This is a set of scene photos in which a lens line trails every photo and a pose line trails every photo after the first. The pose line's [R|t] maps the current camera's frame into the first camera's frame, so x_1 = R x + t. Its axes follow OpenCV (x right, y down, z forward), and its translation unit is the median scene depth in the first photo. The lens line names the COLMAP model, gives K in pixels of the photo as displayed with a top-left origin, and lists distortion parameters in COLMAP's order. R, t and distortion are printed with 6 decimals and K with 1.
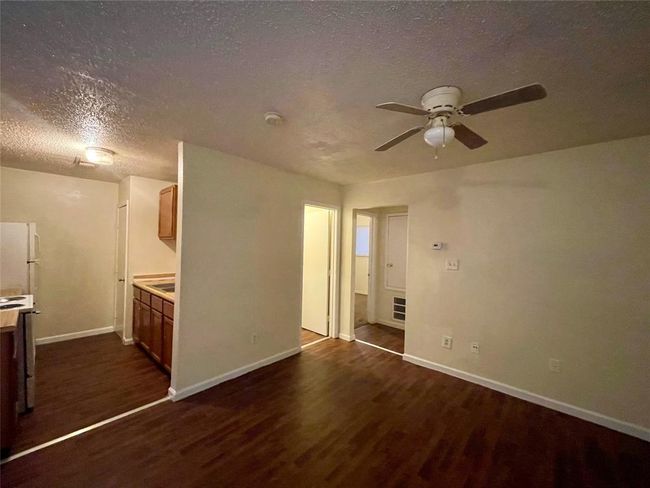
lens RADIAL K [[264.9, 0, 323.5], [0, 264.9, 243.9], [0, 0, 1]] dist [0.001320, 0.000093]
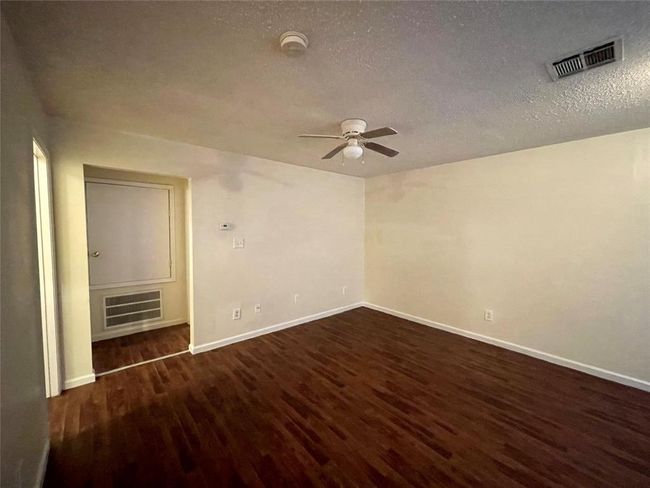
lens RADIAL K [[264.9, 0, 324.7], [0, 264.9, 243.8], [0, 0, 1]] dist [0.001320, 0.000093]
pose [[0.119574, -0.075697, 0.989935, -0.559619], [-0.008062, 0.996982, 0.077210, -0.007709], [-0.992793, -0.017214, 0.118603, 0.516320]]
